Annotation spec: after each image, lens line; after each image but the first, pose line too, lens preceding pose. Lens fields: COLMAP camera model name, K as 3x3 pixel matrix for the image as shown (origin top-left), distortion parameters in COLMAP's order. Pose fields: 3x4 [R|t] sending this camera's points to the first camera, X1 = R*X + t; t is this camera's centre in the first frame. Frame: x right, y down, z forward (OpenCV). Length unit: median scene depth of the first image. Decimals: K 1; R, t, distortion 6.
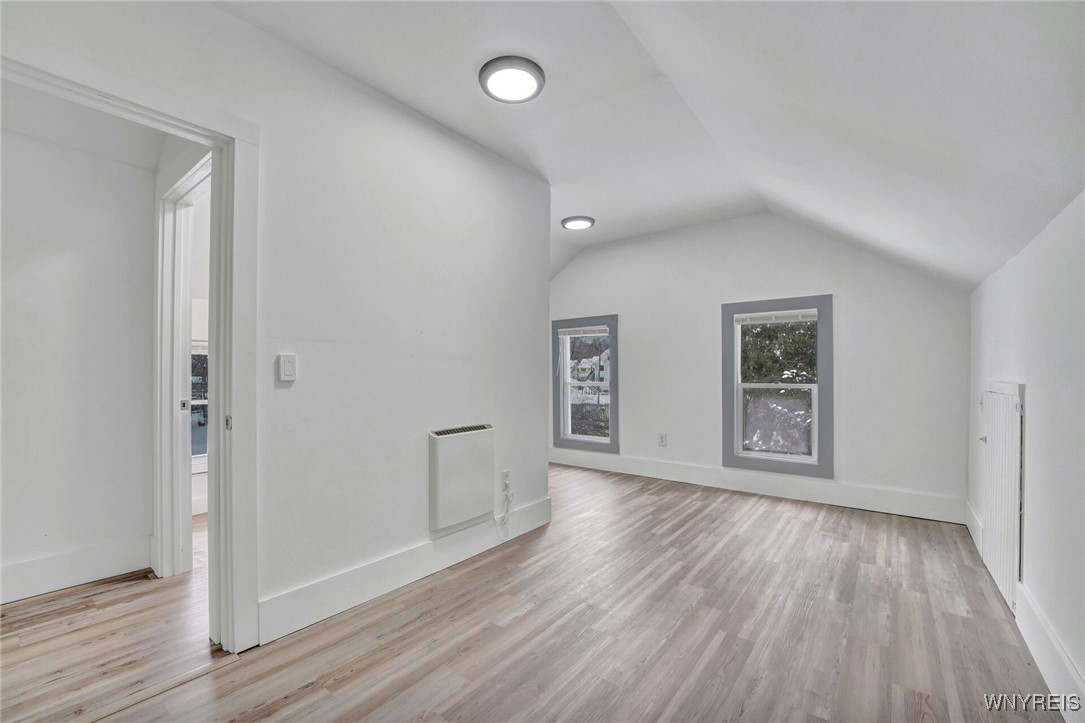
lens RADIAL K [[450.5, 0, 537.8], [0, 450.5, 363.3], [0, 0, 1]] dist [-0.018664, -0.000089]
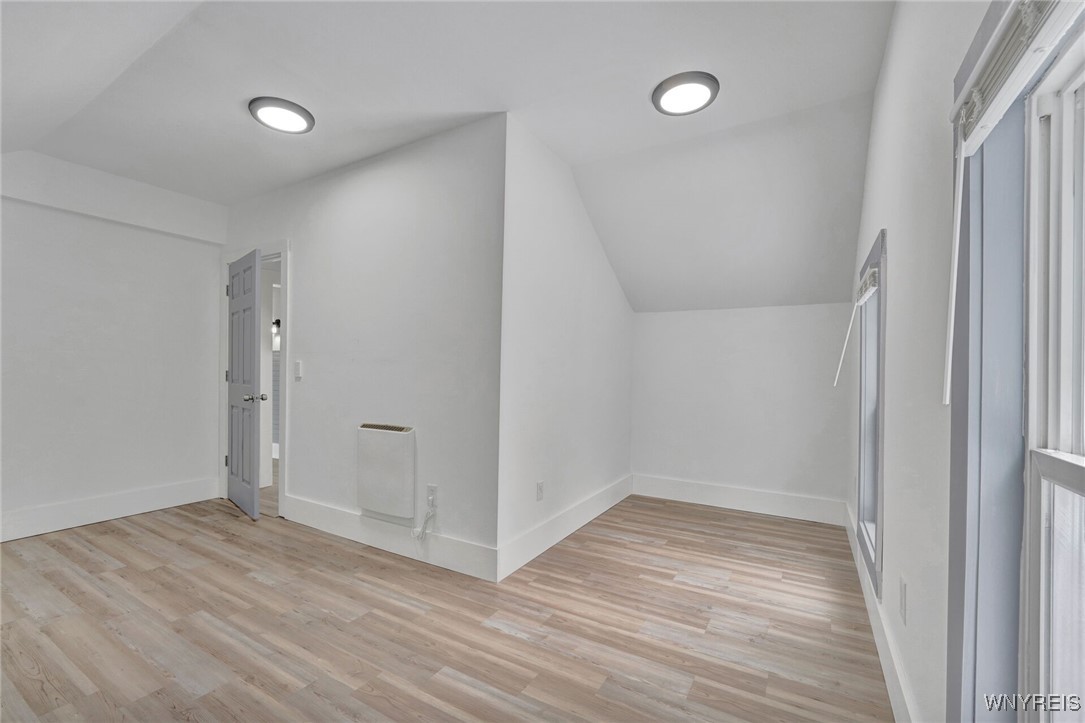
lens RADIAL K [[461.1, 0, 534.1], [0, 461.1, 376.5], [0, 0, 1]] dist [-0.003919, -0.000083]
pose [[0.120607, 0.005081, -0.992687, 1.137948], [0.006792, 0.999959, 0.005943, 0.027075], [0.992677, -0.007460, 0.120567, 1.449650]]
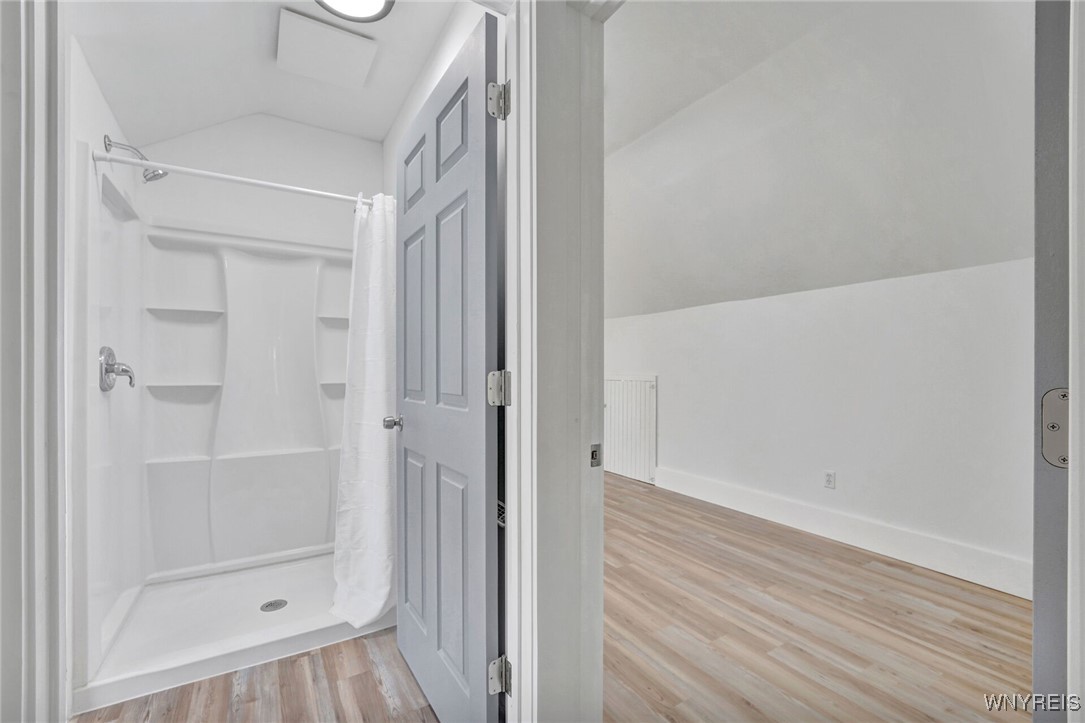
lens RADIAL K [[450.5, 0, 537.8], [0, 450.5, 363.3], [0, 0, 1]] dist [-0.018664, -0.000089]
pose [[0.353311, 0.007763, 0.935474, -1.045951], [-0.009208, 0.999946, -0.004820, -0.002039], [-0.935461, -0.006911, 0.353363, 0.660450]]
